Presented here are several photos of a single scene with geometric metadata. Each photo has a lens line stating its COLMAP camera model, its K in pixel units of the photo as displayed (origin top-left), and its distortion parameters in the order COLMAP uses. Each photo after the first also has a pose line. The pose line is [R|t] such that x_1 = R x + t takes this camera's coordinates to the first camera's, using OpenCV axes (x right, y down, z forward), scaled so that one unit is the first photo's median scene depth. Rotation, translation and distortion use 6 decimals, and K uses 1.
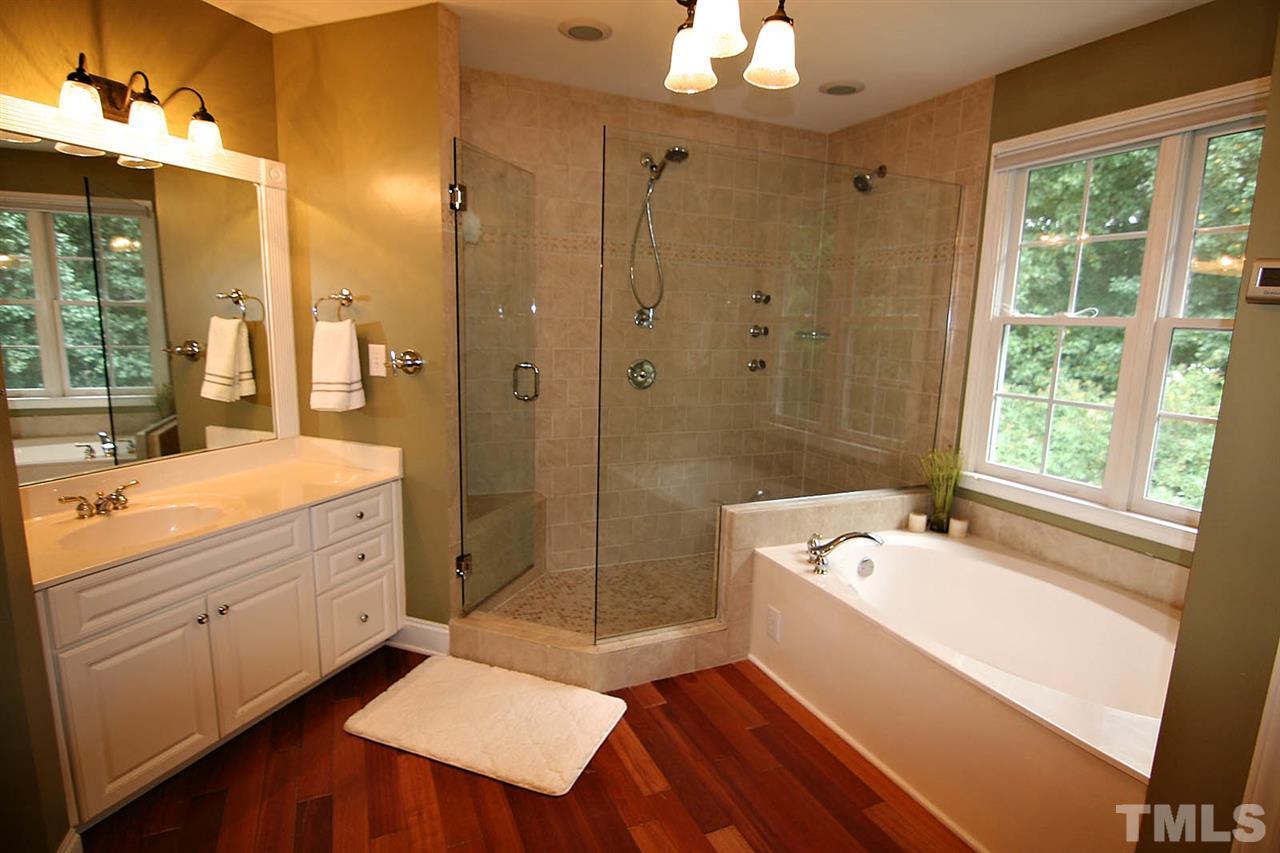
lens RADIAL K [[650.1, 0, 646.7], [0, 650.1, 435.1], [0, 0, 1]] dist [-0.003481, -0.012430]
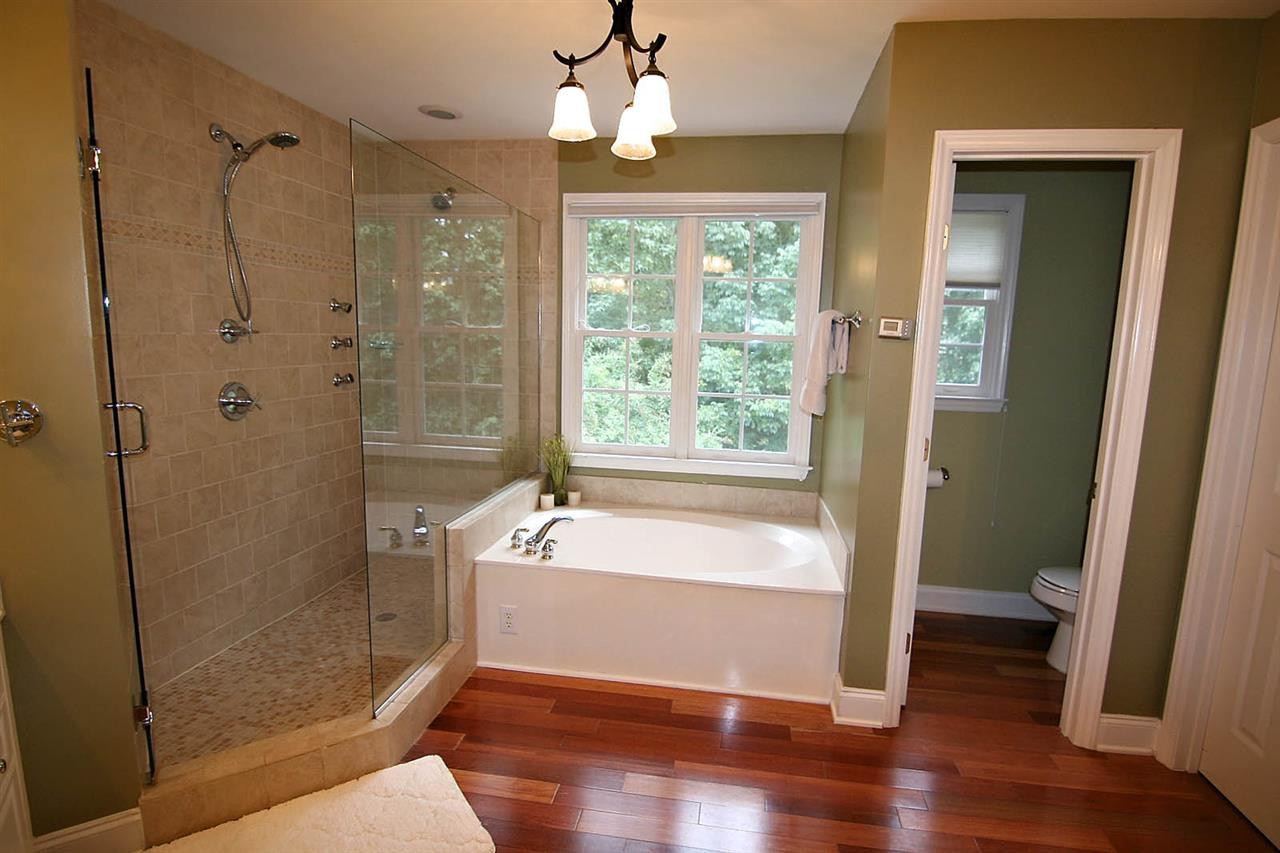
lens RADIAL K [[650.1, 0, 646.7], [0, 650.1, 435.1], [0, 0, 1]] dist [-0.003481, -0.012430]
pose [[0.555936, -0.141106, 0.819161, -0.438215], [0.132139, 0.987957, 0.080504, -0.057458], [-0.820655, 0.063489, 0.567886, 0.158017]]
